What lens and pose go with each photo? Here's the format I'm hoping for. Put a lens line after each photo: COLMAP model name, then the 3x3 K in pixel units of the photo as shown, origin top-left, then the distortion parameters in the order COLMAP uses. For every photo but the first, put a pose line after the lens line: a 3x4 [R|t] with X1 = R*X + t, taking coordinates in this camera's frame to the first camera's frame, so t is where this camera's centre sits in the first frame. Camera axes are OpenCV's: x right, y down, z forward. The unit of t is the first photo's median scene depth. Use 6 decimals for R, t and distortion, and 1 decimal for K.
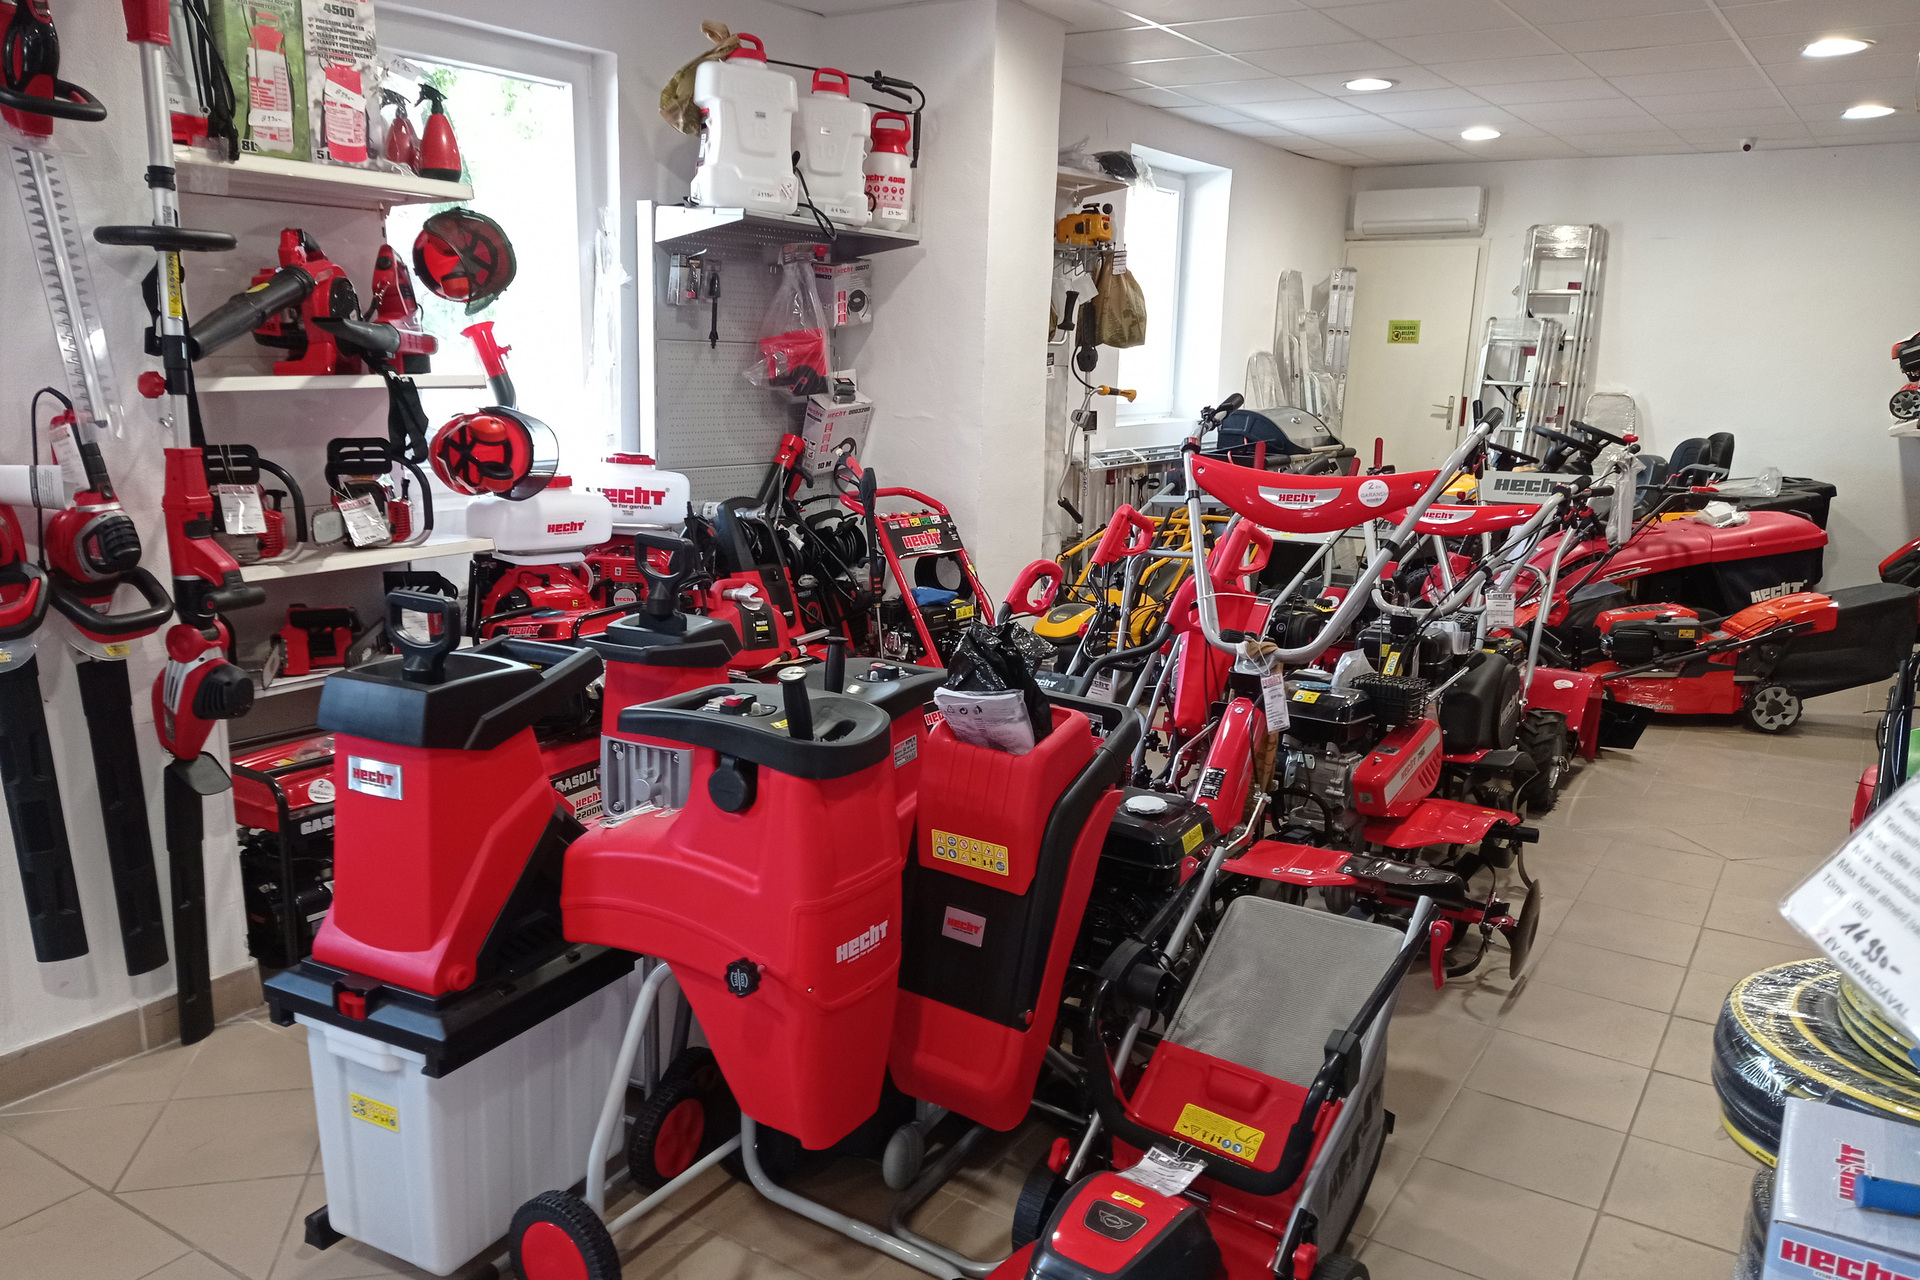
lens RADIAL K [[1447.2, 0, 960.0], [0, 1447.2, 640.0], [0, 0, 1]] dist [0.108749, -0.158596]
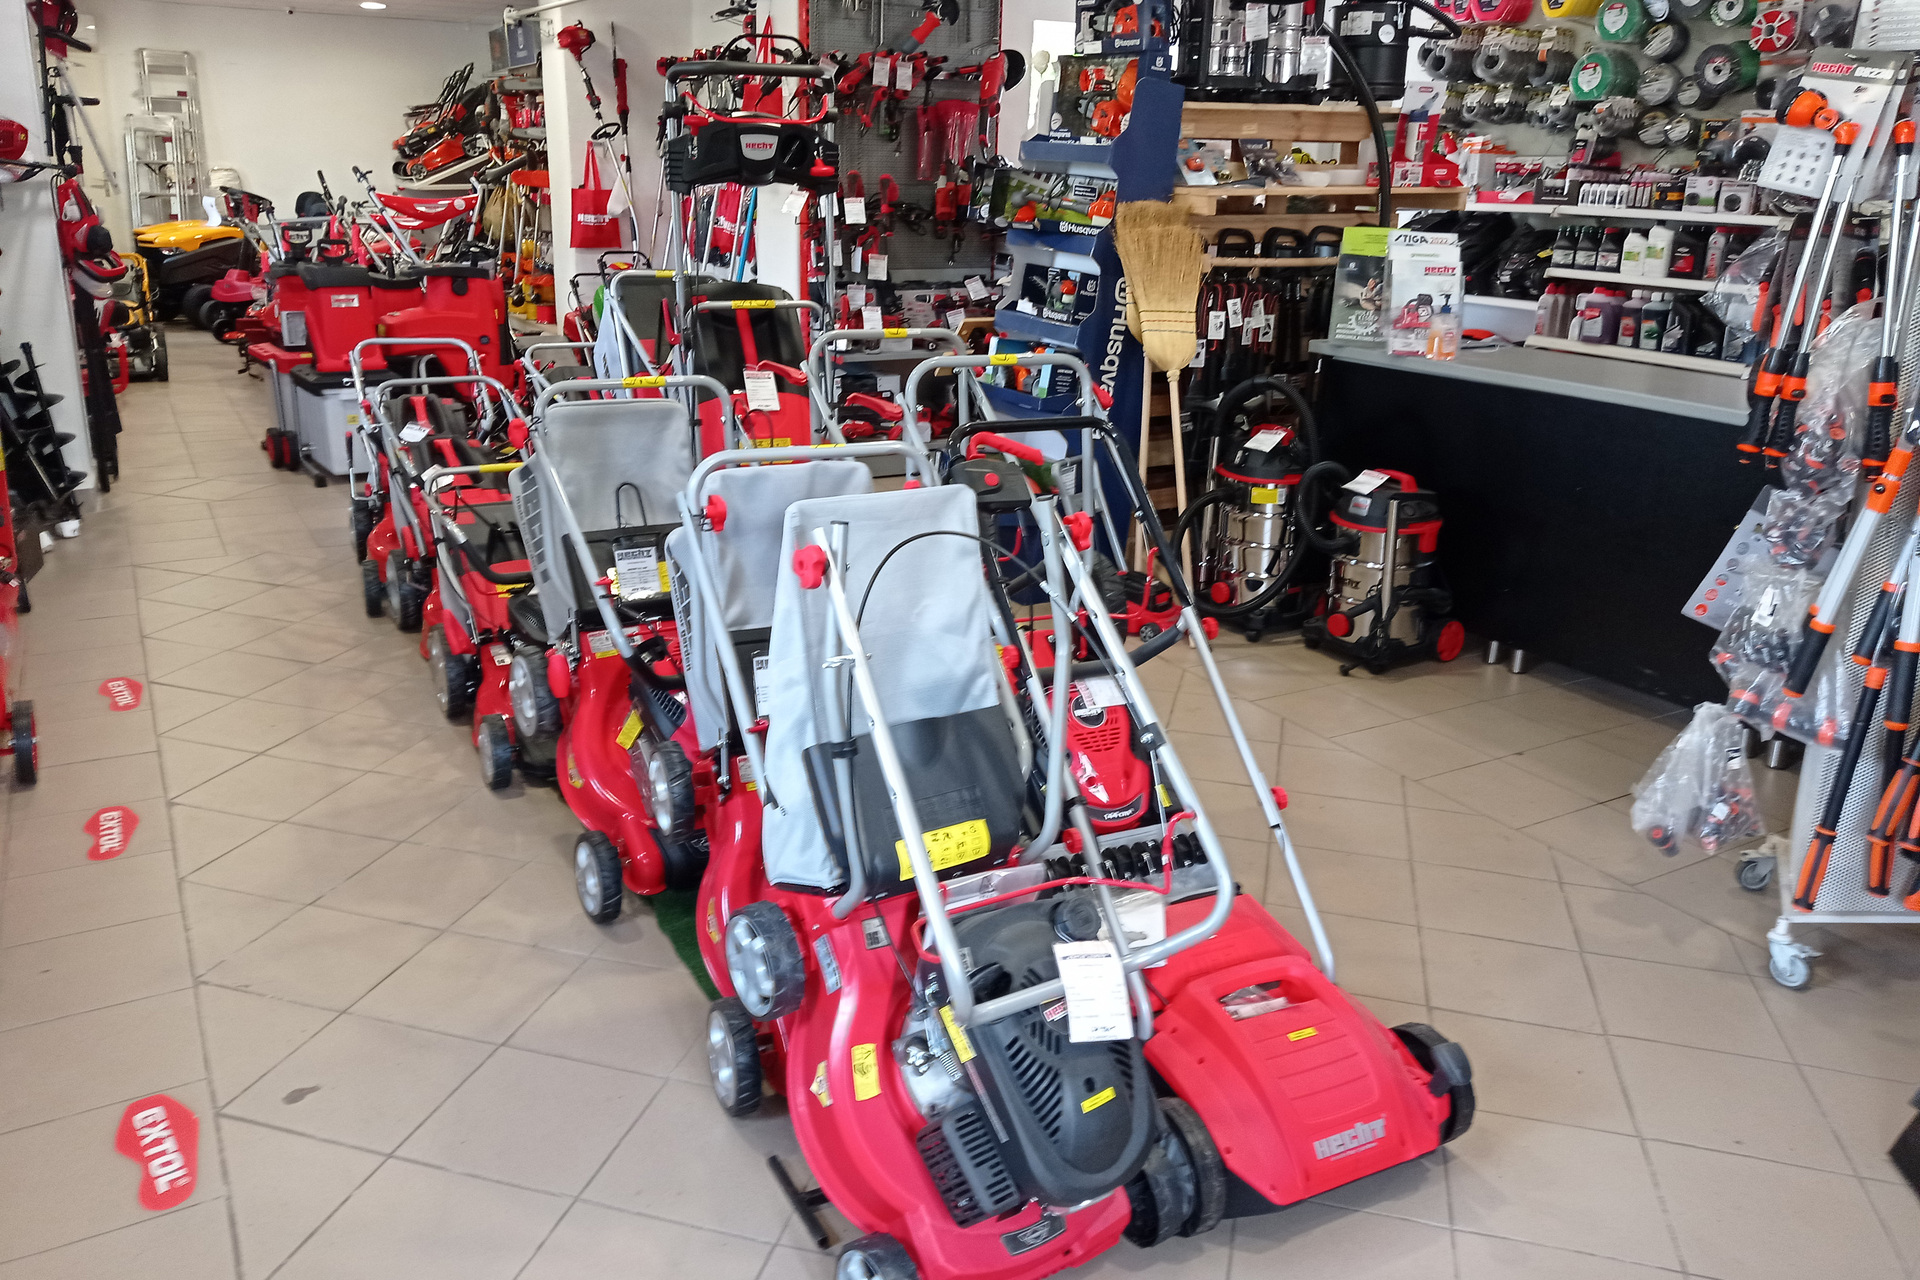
lens RADIAL K [[1447.2, 0, 960.0], [0, 1447.2, 640.0], [0, 0, 1]] dist [0.108749, -0.158596]
pose [[0.456821, -0.284281, 0.842911, -1.076854], [0.161403, 0.958322, 0.235731, 0.106038], [-0.874793, 0.028362, 0.483666, -0.649267]]
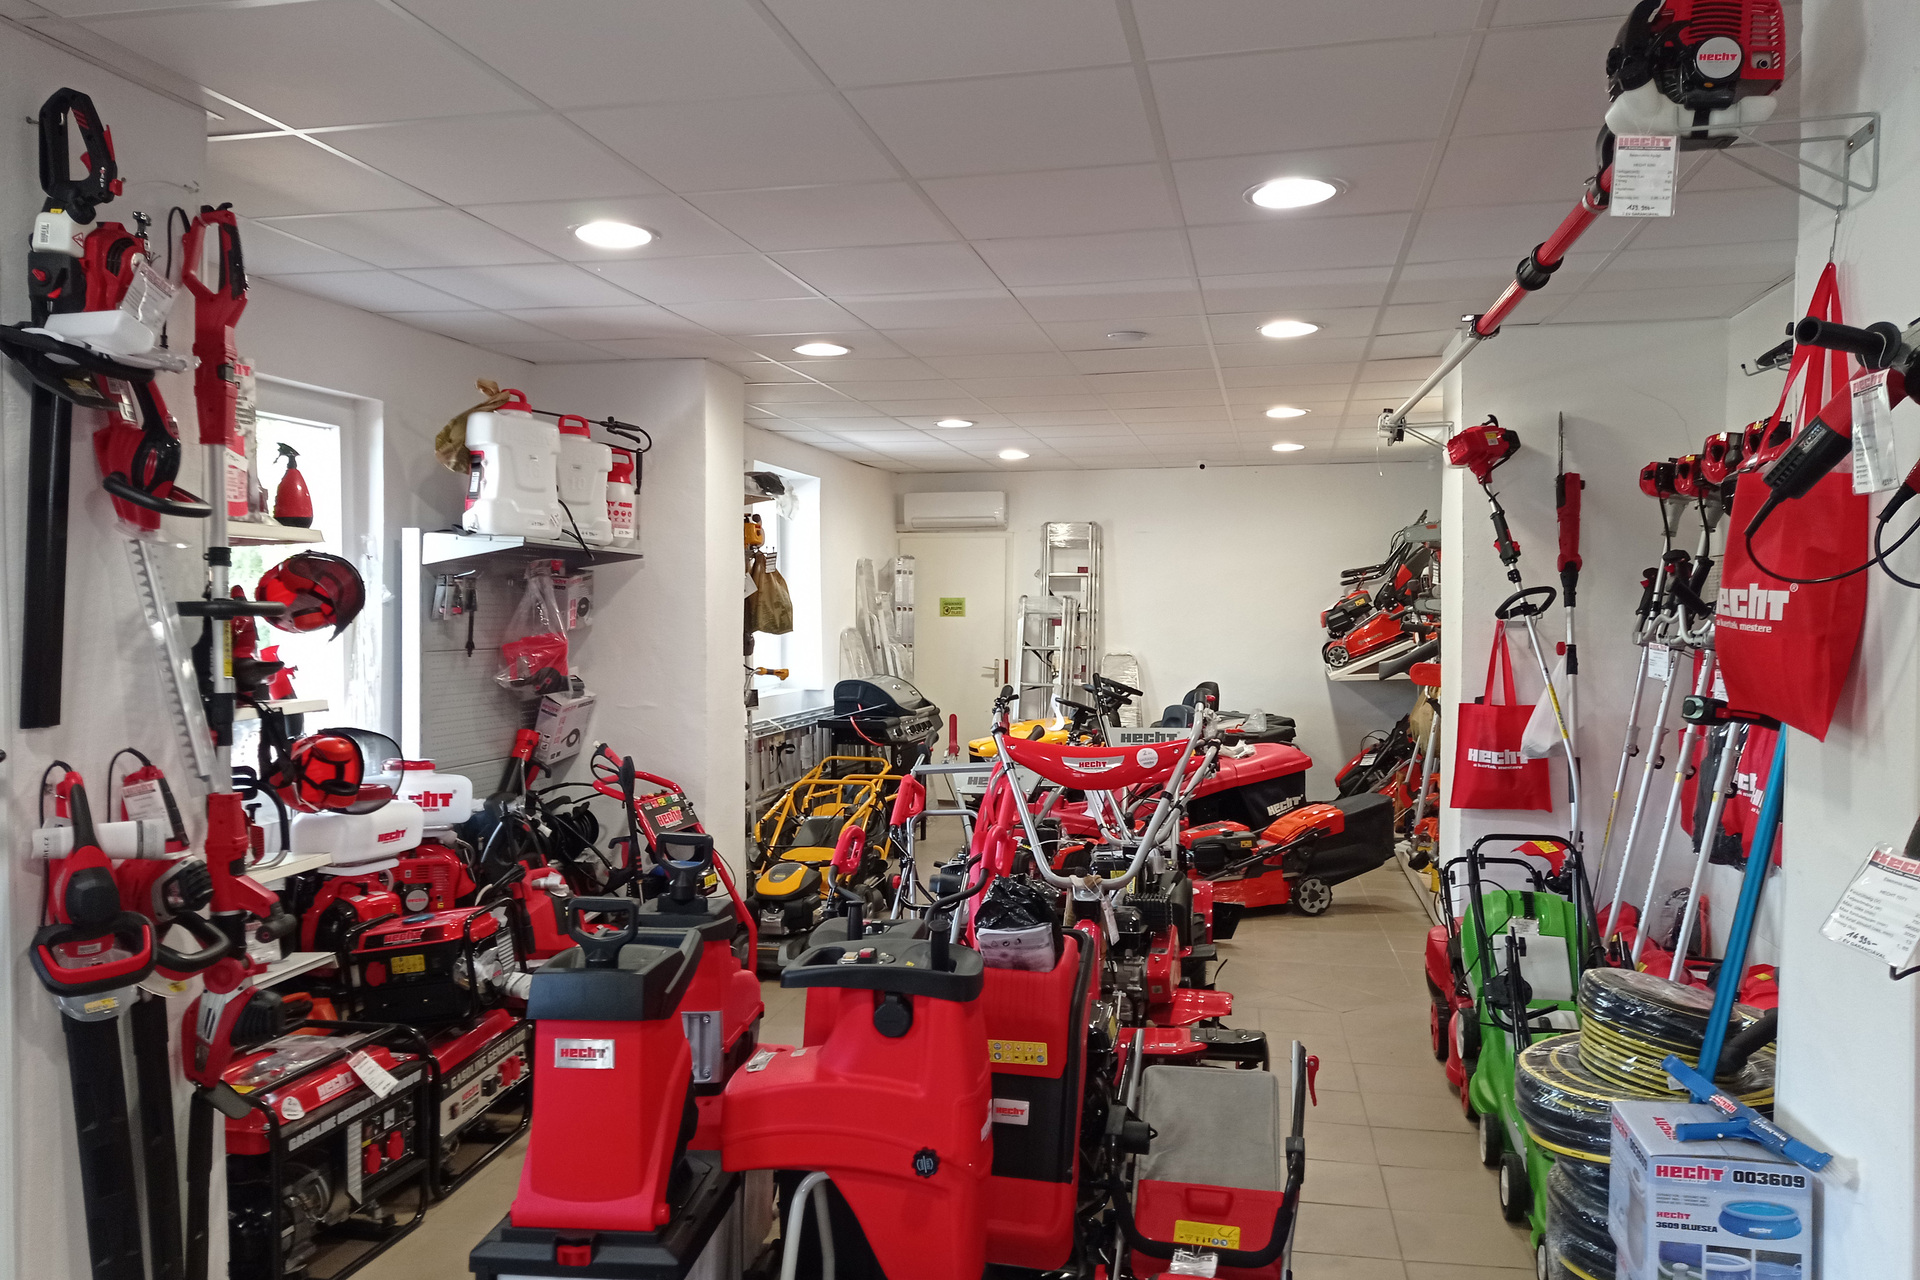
lens RADIAL K [[1447.2, 0, 960.0], [0, 1447.2, 640.0], [0, 0, 1]] dist [0.108749, -0.158596]
pose [[0.928539, -0.035620, 0.369521, -0.227785], [0.098156, 0.983519, -0.151841, -0.012124], [-0.358023, 0.177261, 0.916732, -0.122393]]
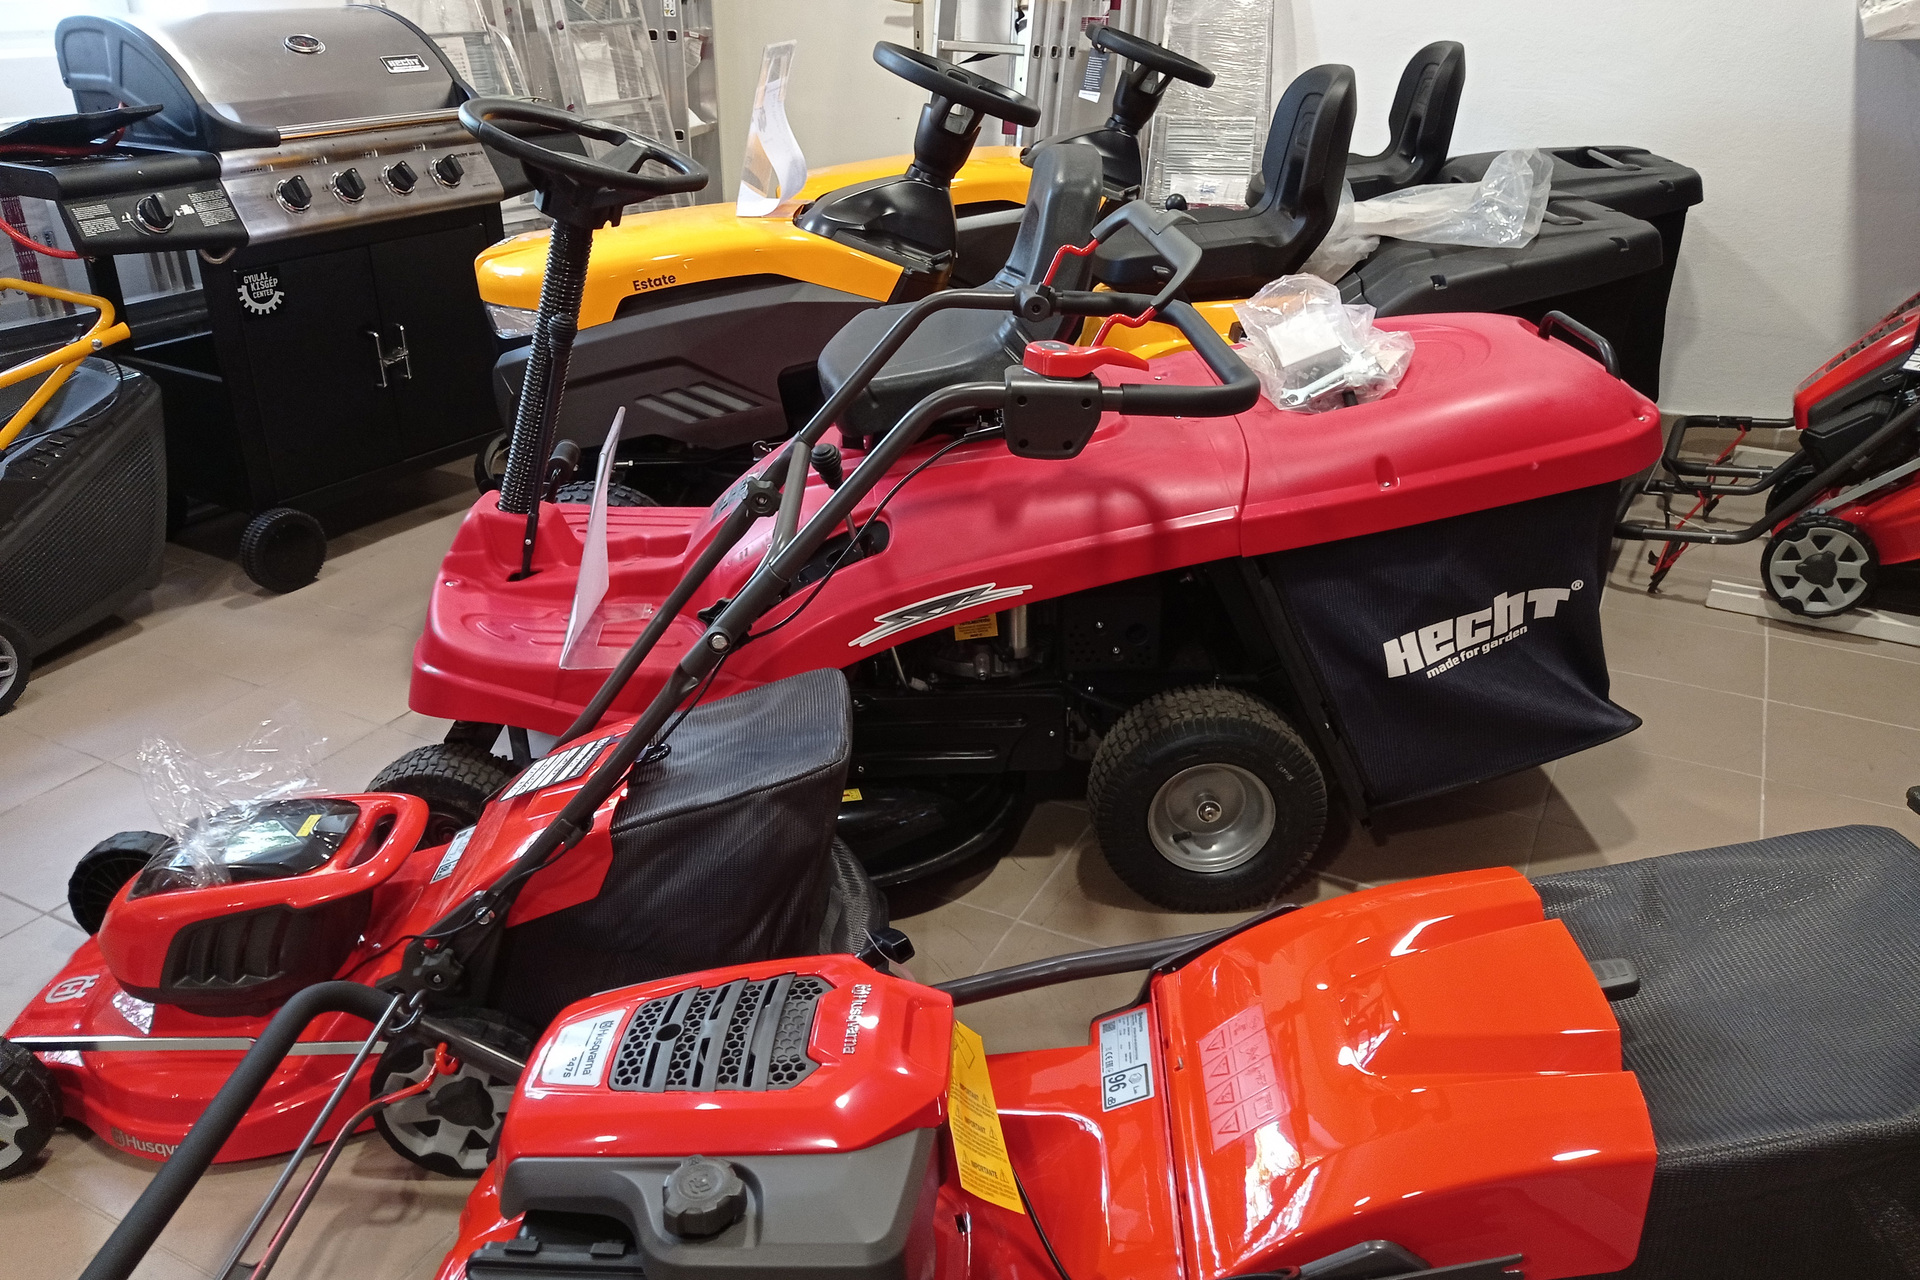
lens RADIAL K [[1447.2, 0, 960.0], [0, 1447.2, 640.0], [0, 0, 1]] dist [0.108749, -0.158596]
pose [[0.995587, -0.056052, 0.075268, 0.561114], [0.037157, 0.971933, 0.232304, -0.132470], [-0.086176, -0.228482, 0.969727, 0.947097]]
